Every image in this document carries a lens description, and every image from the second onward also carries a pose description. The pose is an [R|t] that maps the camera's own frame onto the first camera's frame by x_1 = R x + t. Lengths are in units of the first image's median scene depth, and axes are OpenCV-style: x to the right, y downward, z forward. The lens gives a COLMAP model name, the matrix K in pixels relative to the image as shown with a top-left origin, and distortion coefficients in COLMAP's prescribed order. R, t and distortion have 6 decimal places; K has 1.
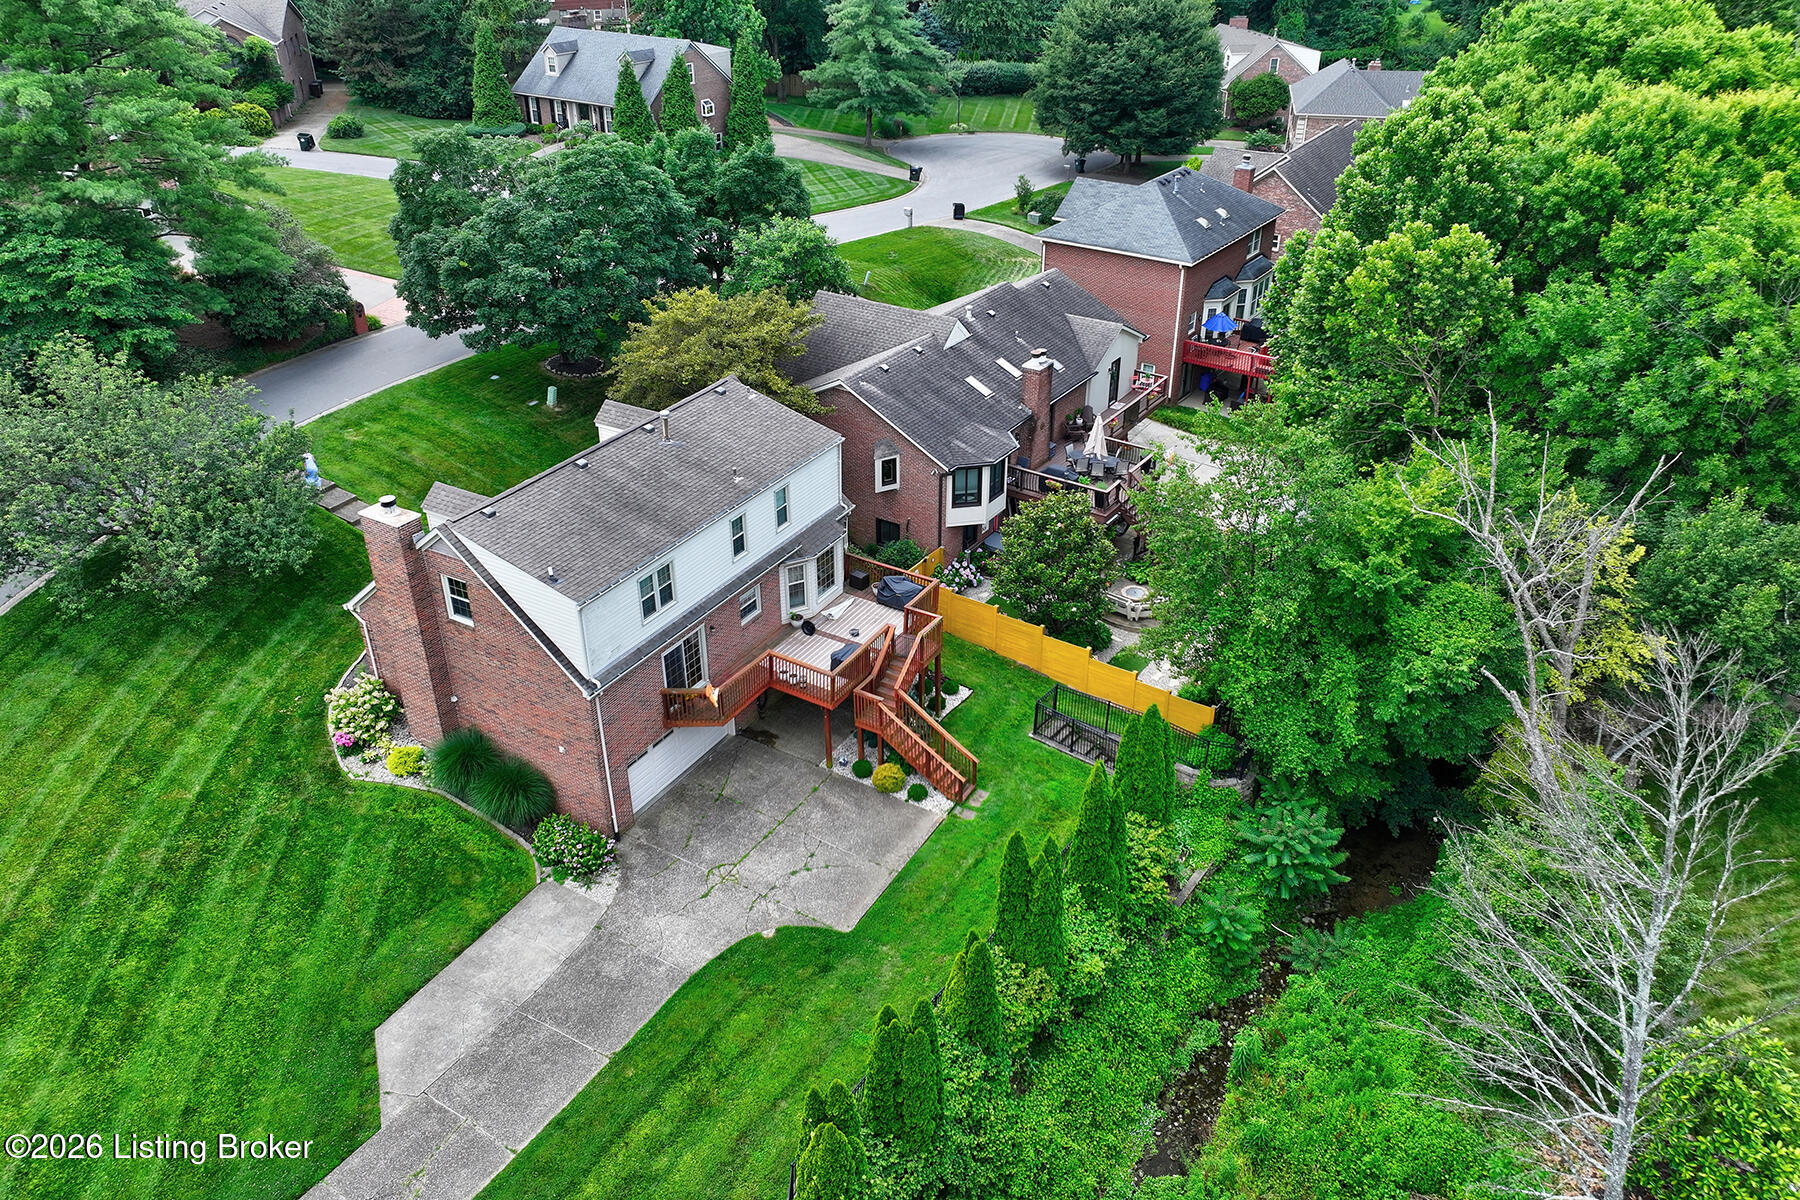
lens RADIAL K [[1314.7, 0, 858.2], [0, 1314.7, 730.4], [0, 0, 1]] dist [0.007848, -0.012244]
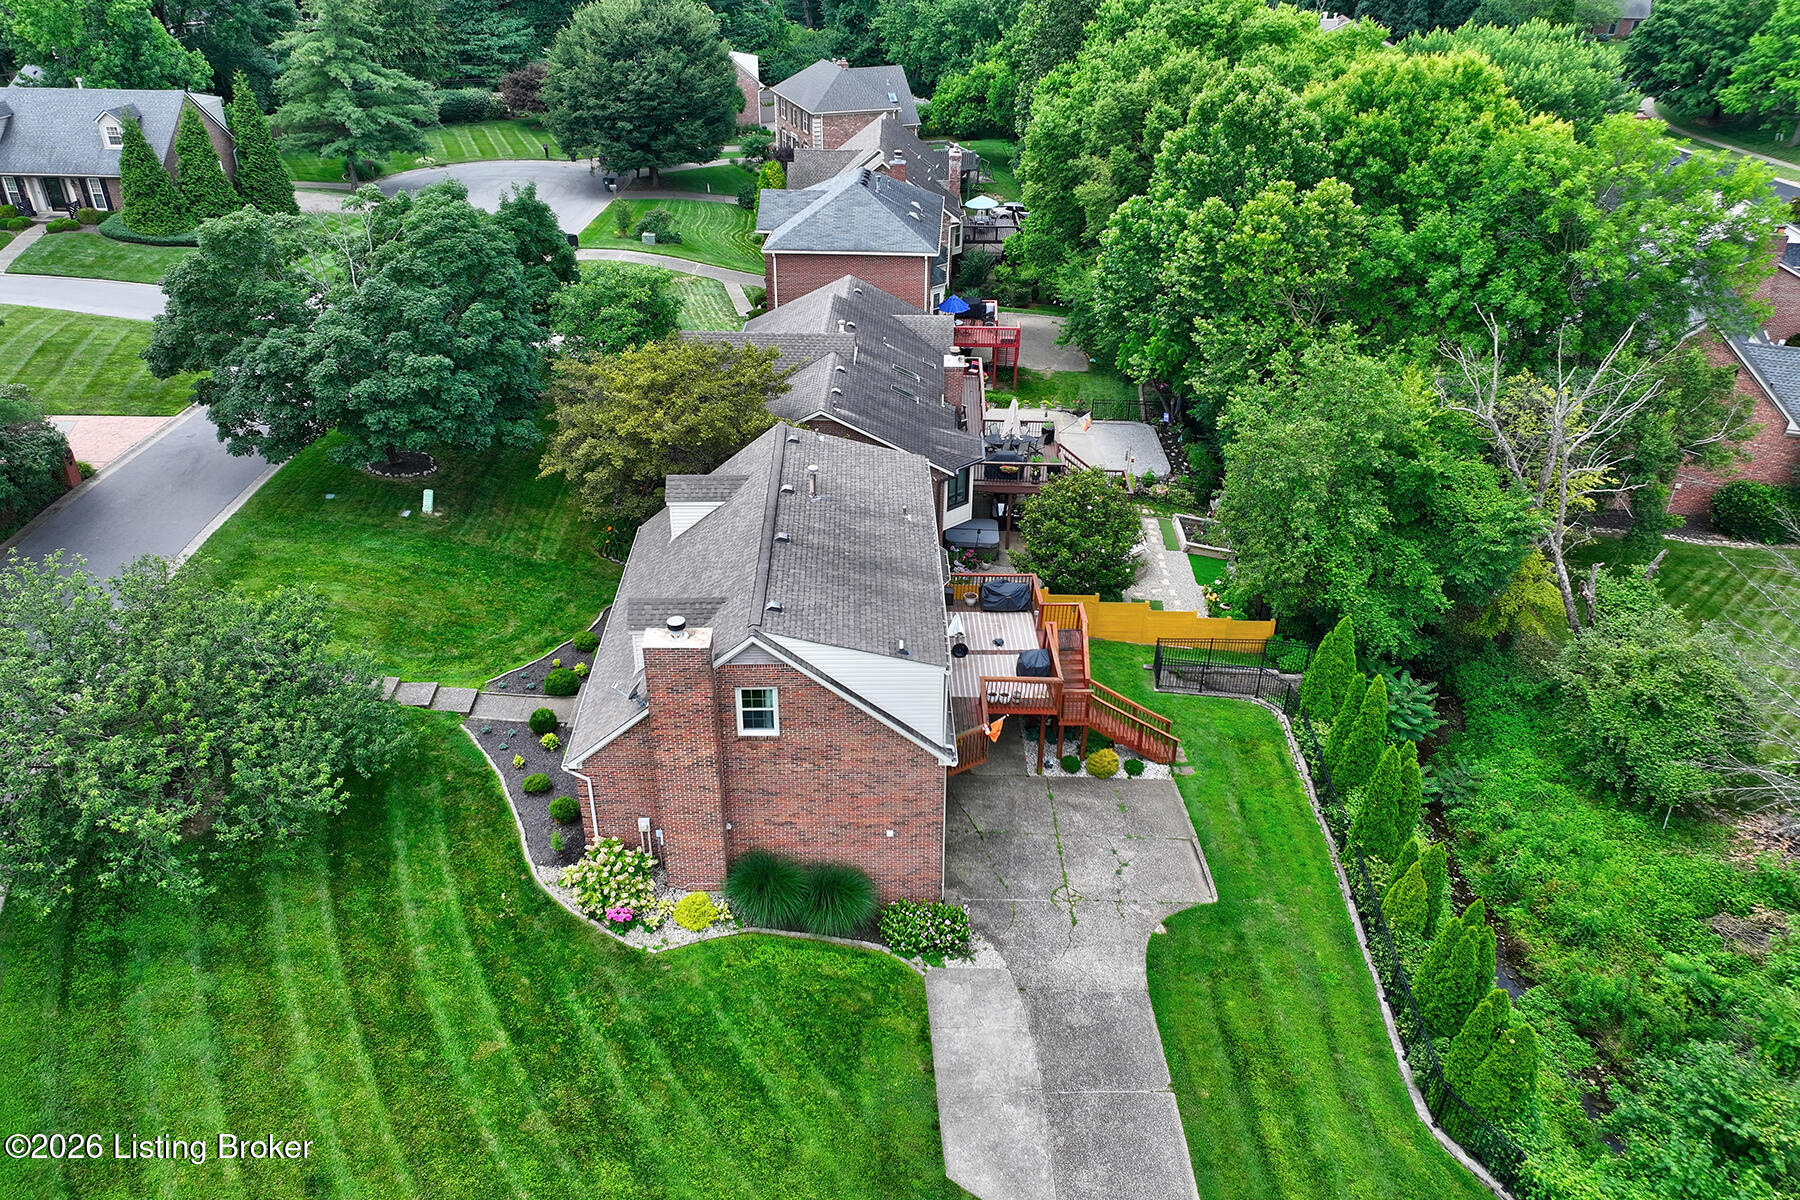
lens RADIAL K [[1314.7, 0, 871.6], [0, 1314.7, 736.1], [0, 0, 1]] dist [0.007848, -0.012244]
pose [[0.842314, -0.298070, 0.449067, -0.429787], [0.300798, 0.951315, 0.067234, -0.079467], [-0.447245, 0.078446, 0.890965, 0.118442]]
